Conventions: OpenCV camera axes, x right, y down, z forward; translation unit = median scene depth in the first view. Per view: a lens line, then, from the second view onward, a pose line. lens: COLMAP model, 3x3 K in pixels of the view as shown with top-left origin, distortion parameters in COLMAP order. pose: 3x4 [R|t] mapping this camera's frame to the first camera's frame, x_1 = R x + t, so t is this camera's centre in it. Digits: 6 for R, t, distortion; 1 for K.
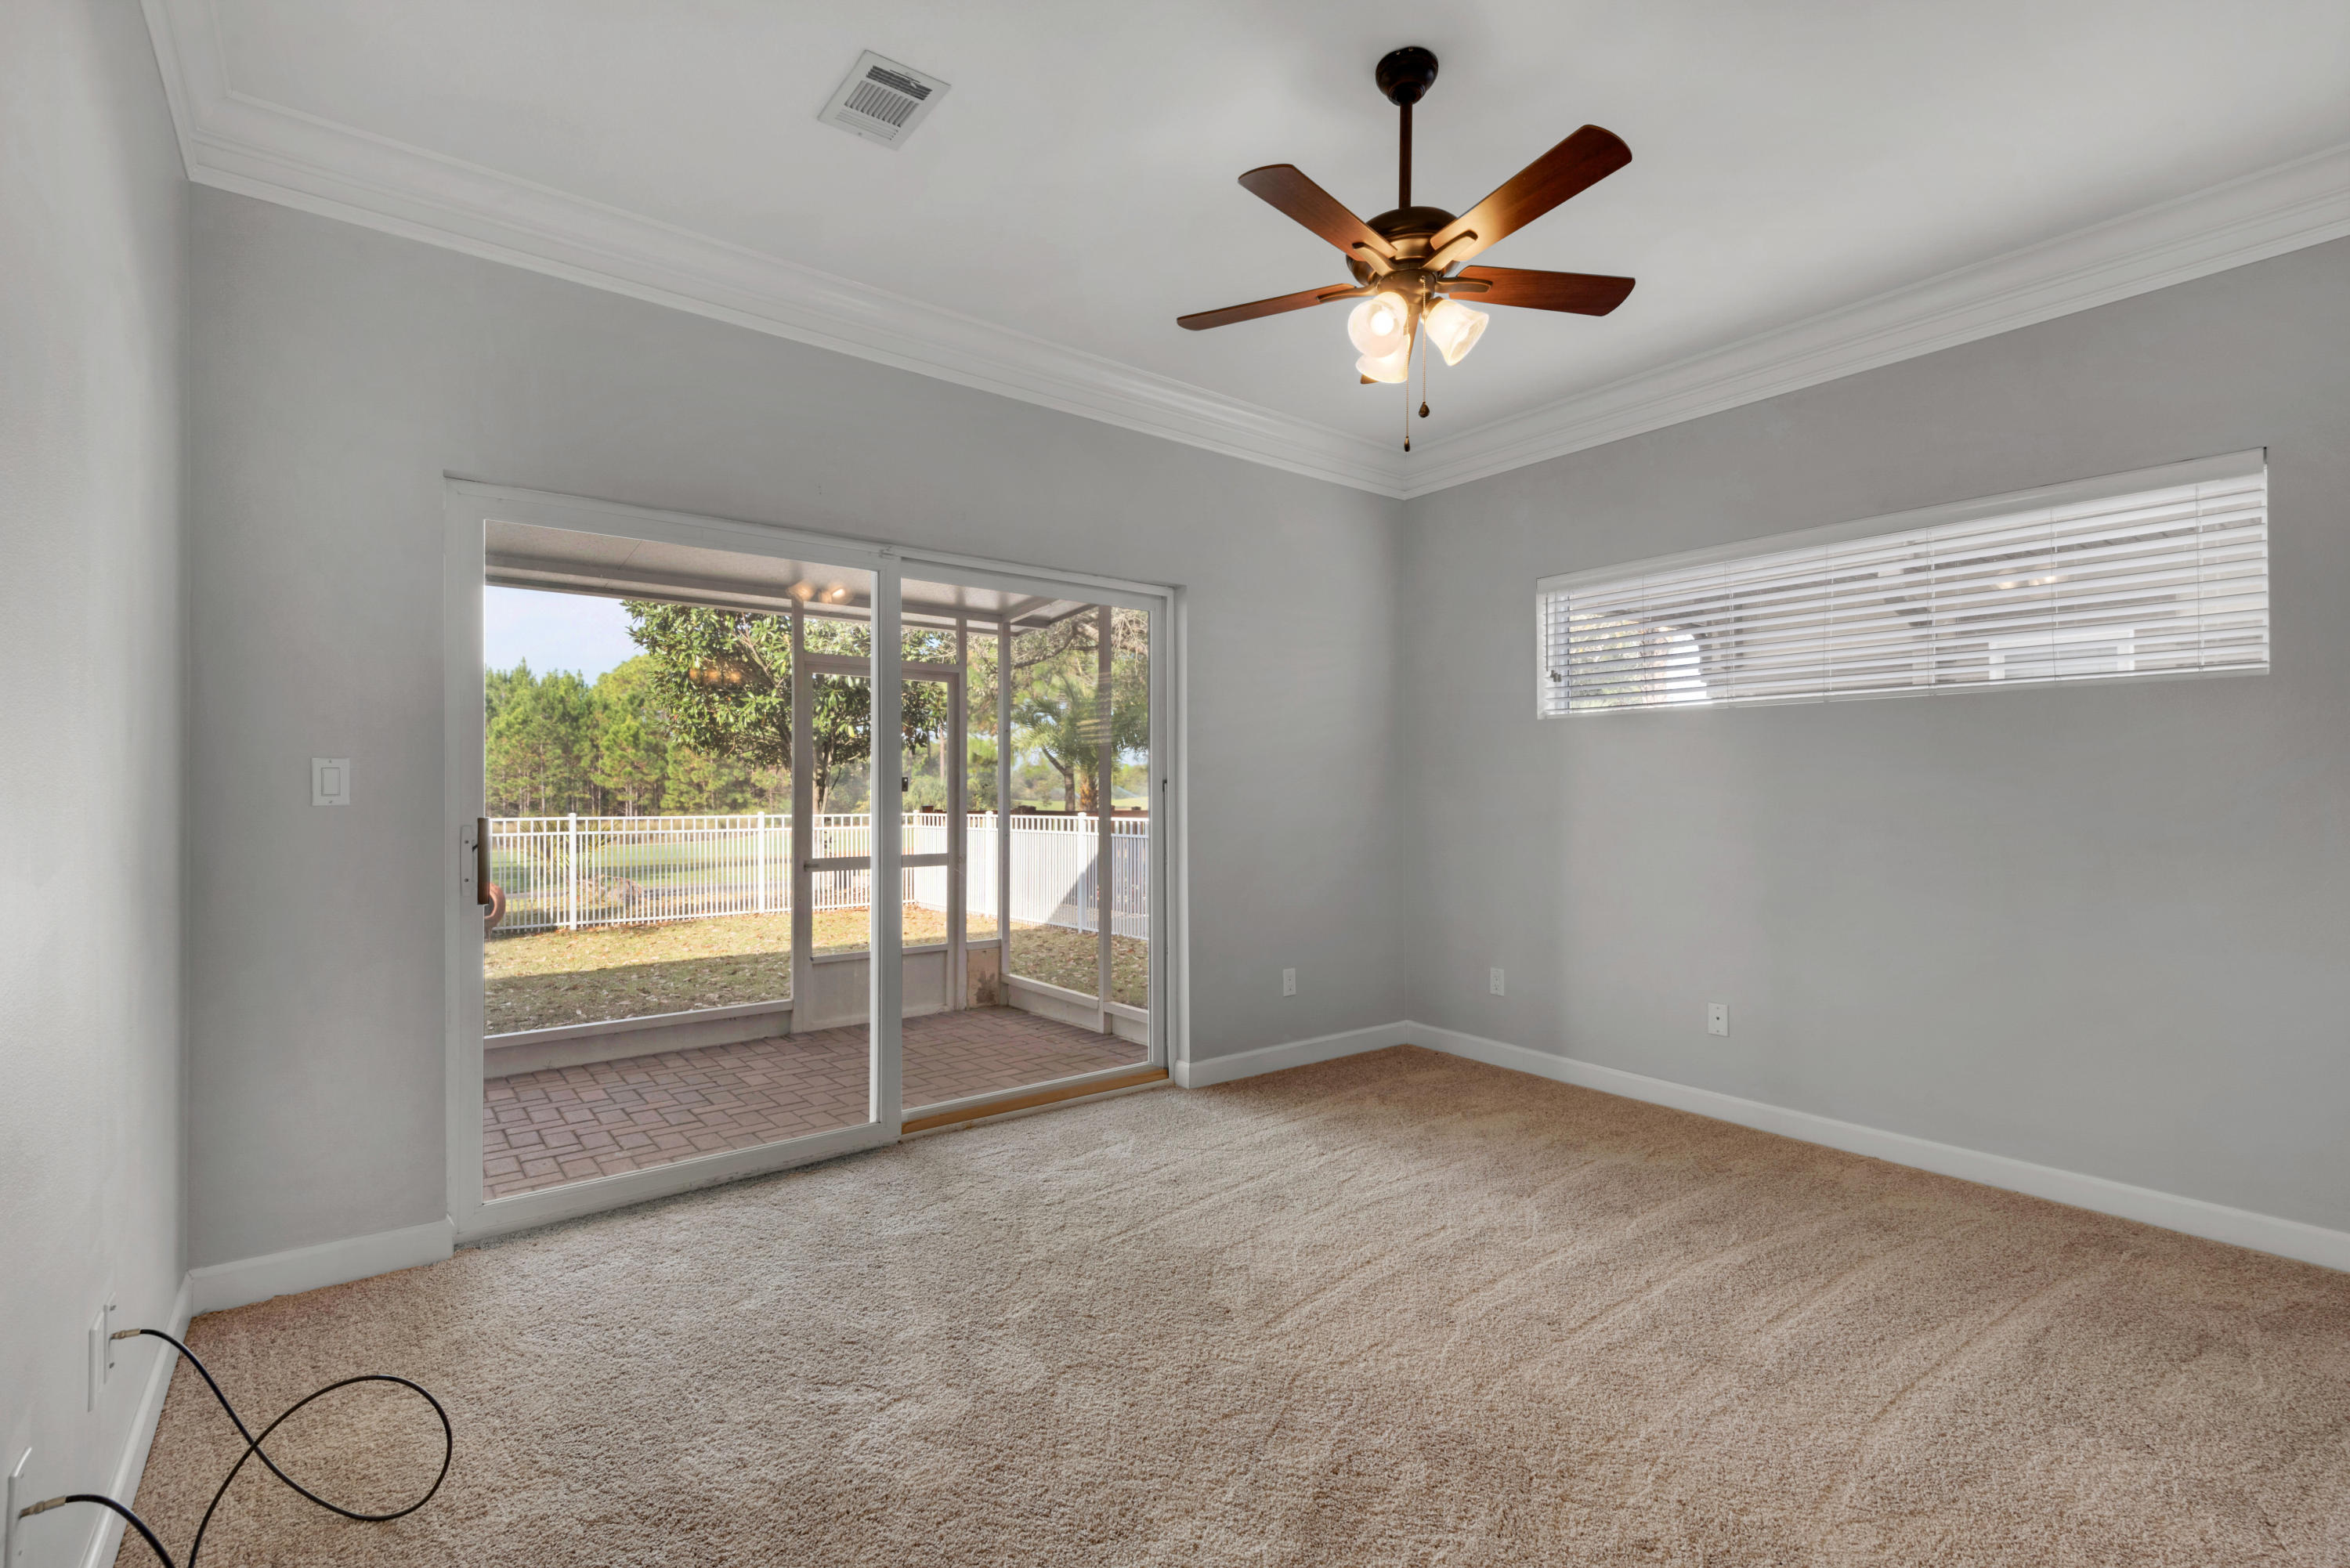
lens RADIAL K [[1048.1, 0, 1176.7], [0, 1048.1, 796.8], [0, 0, 1]] dist [0.042973, -0.024283]
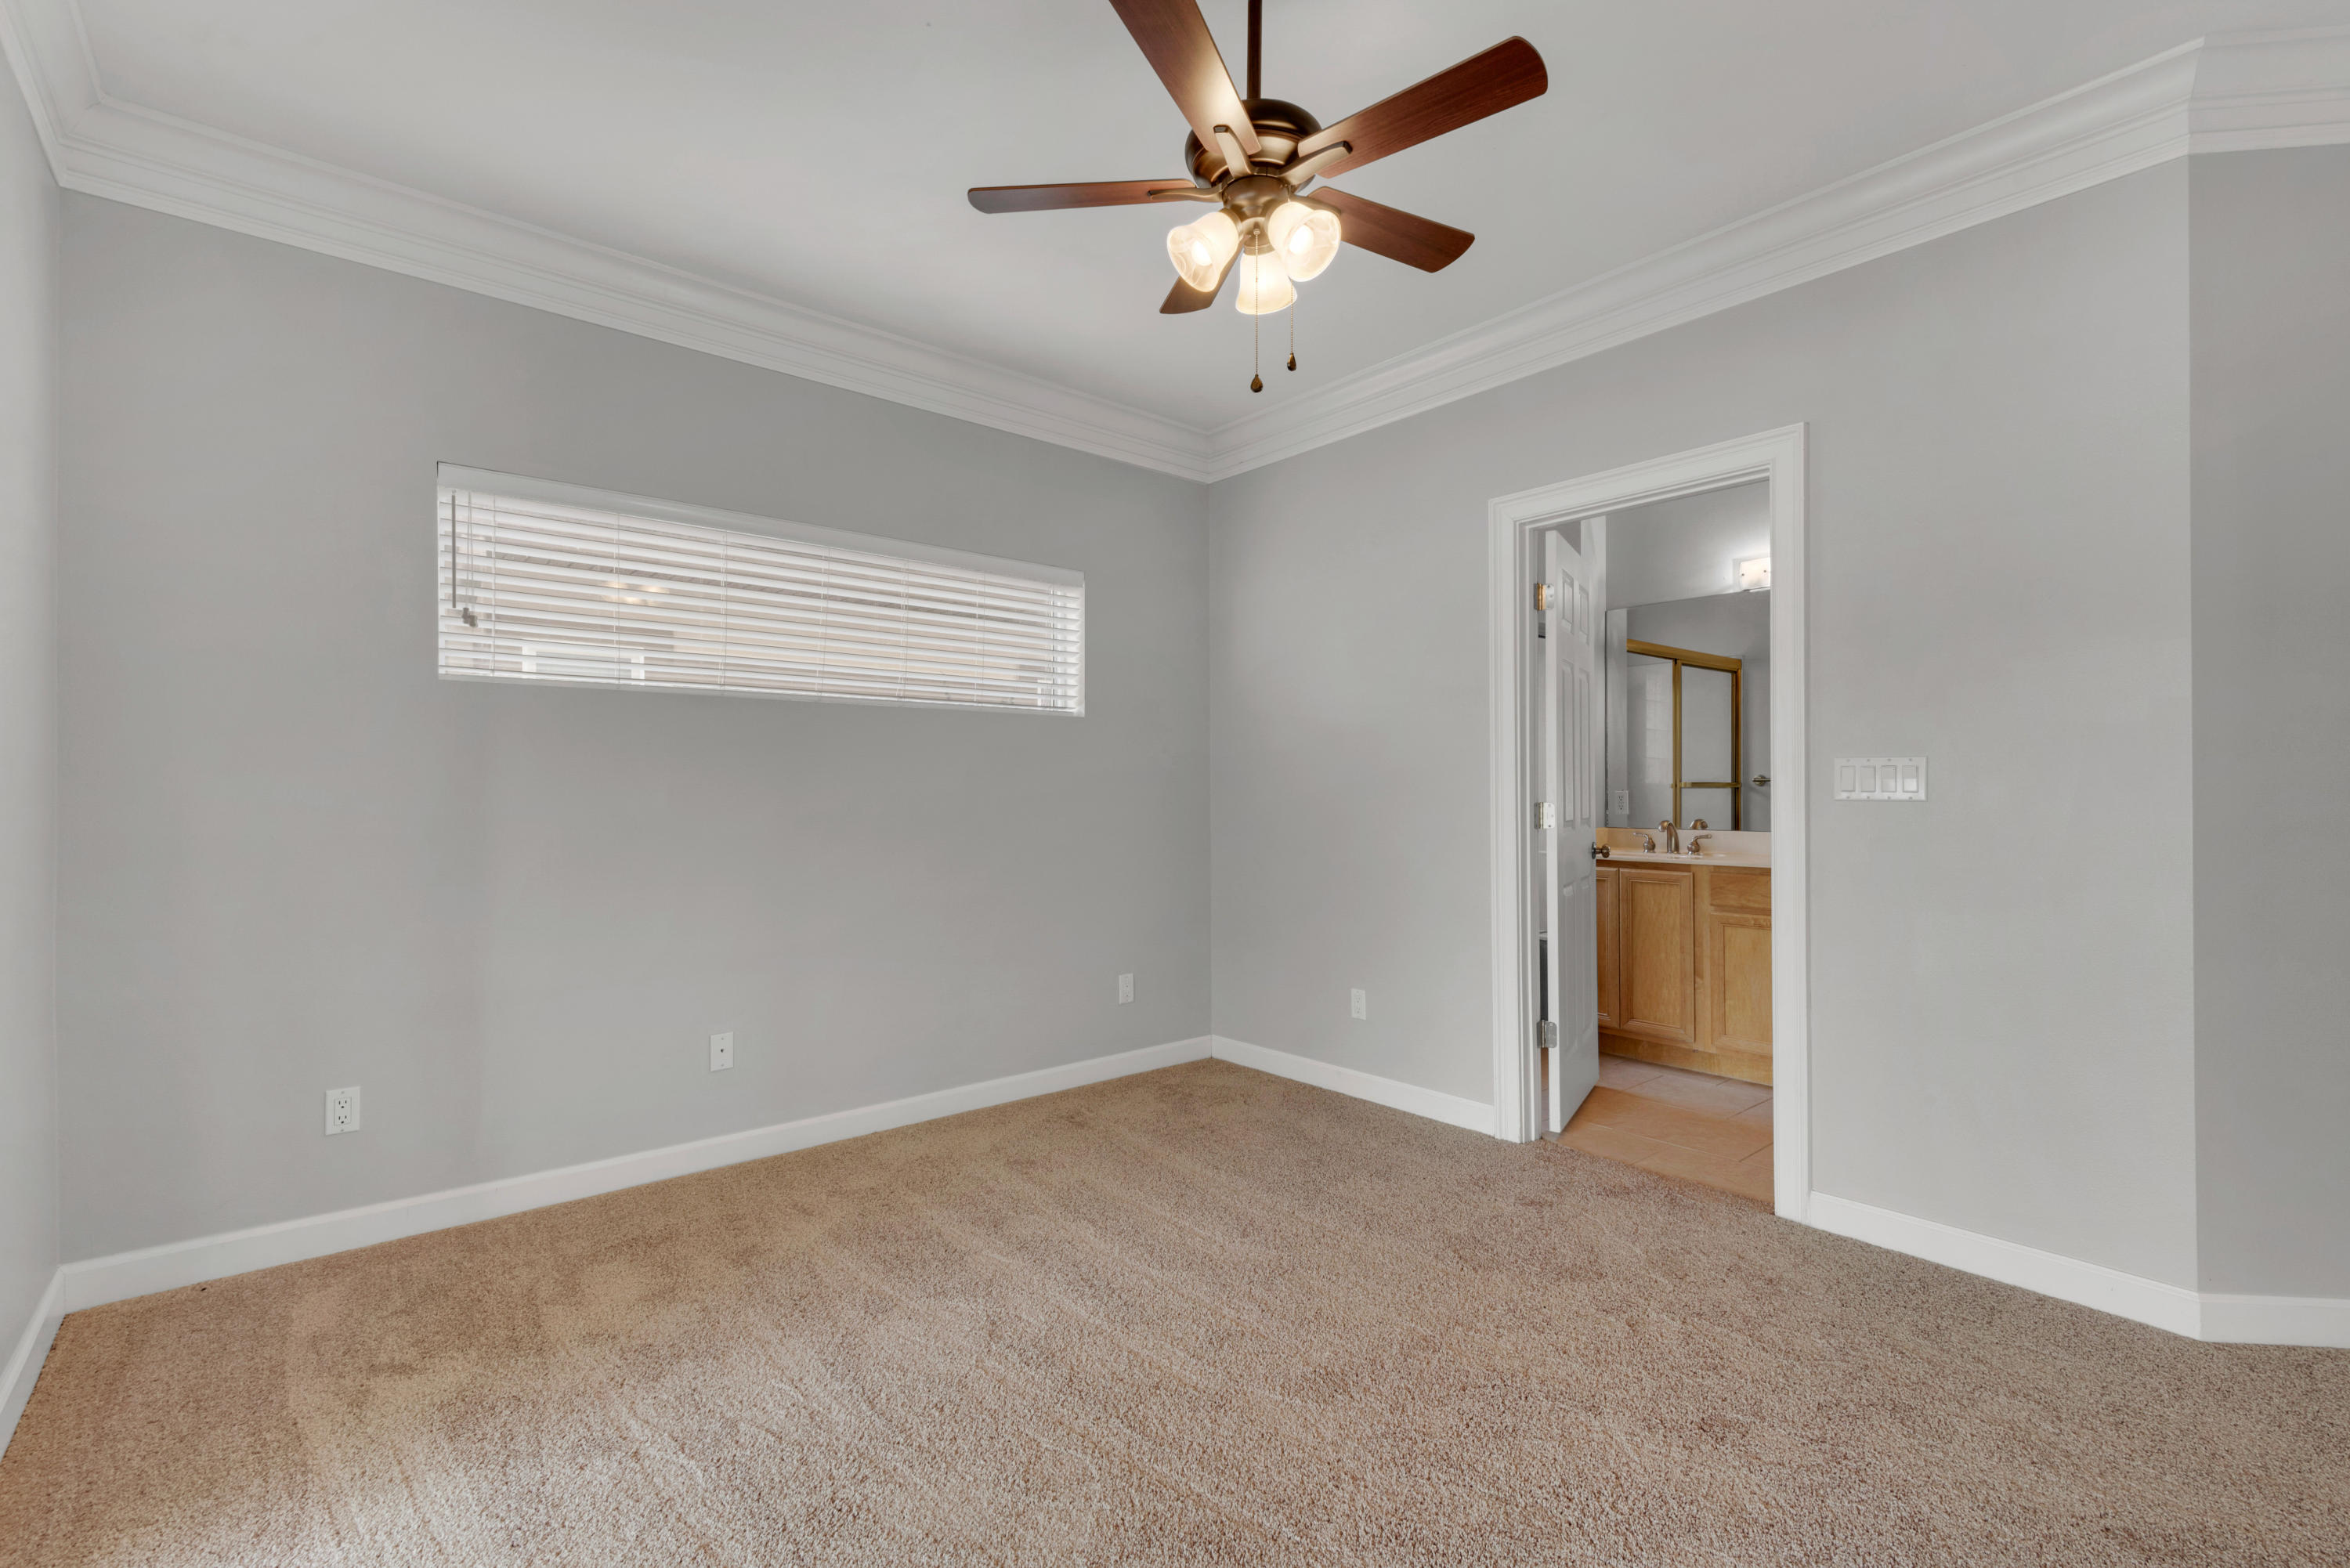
lens RADIAL K [[1048.1, 0, 1176.7], [0, 1048.1, 796.8], [0, 0, 1]] dist [0.042973, -0.024283]
pose [[-0.023602, 0.000690, 0.999721, -0.237257], [0.017588, 0.999845, -0.000275, 0.005011], [-0.999567, 0.017576, -0.023611, 0.419044]]
